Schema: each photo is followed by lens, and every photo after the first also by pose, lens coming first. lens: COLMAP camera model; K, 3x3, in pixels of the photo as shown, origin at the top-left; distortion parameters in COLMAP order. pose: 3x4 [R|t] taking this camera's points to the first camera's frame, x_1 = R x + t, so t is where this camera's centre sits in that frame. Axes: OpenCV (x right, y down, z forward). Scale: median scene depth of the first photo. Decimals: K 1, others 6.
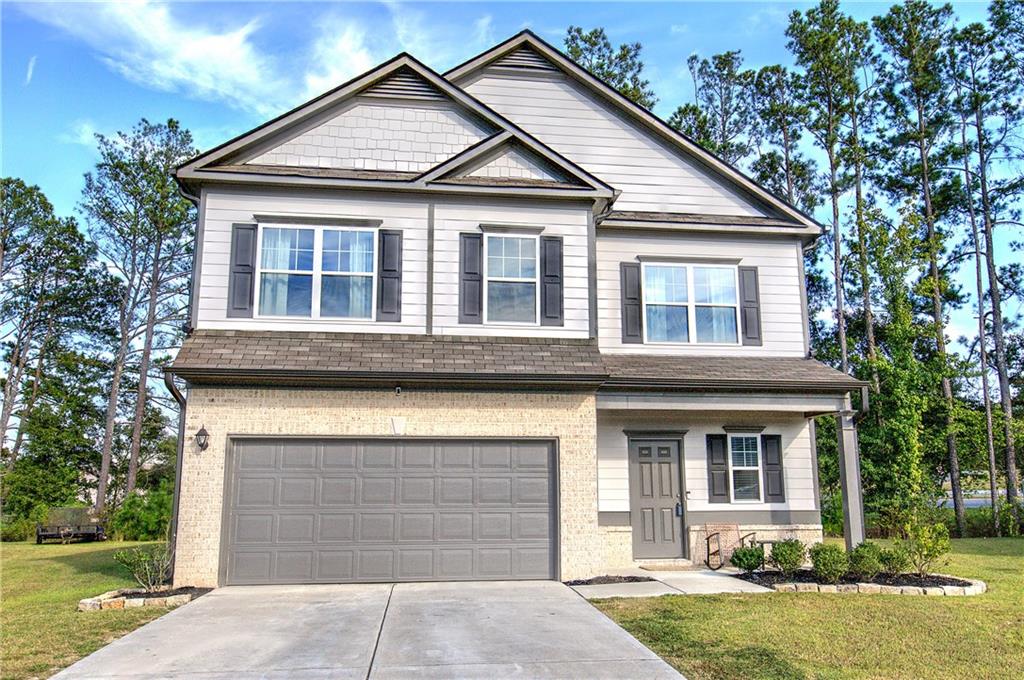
lens RADIAL K [[742.0, 0, 512.3], [0, 742.0, 366.0], [0, 0, 1]] dist [0.005244, -0.000939]
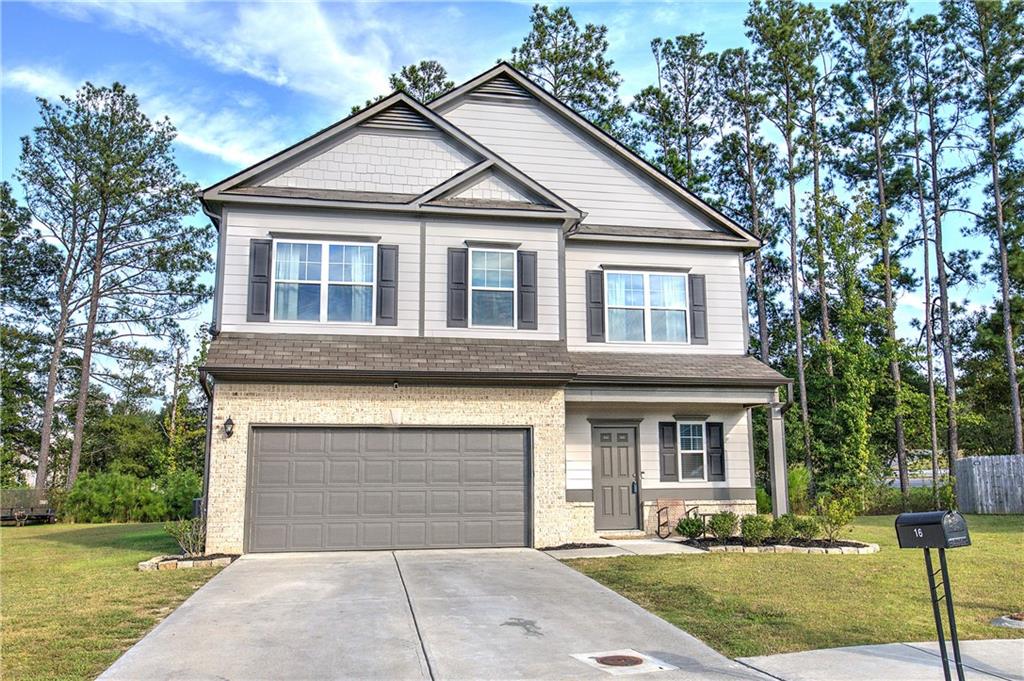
lens RADIAL K [[820.3, 0, 512.0], [0, 820.3, 340.5], [0, 0, 1]] dist [0.000316, 0.002455]
pose [[0.998082, 0.007694, 0.061427, -0.019980], [-0.008230, 0.999930, 0.008479, -0.019325], [-0.061357, -0.008969, 0.998076, -0.113101]]
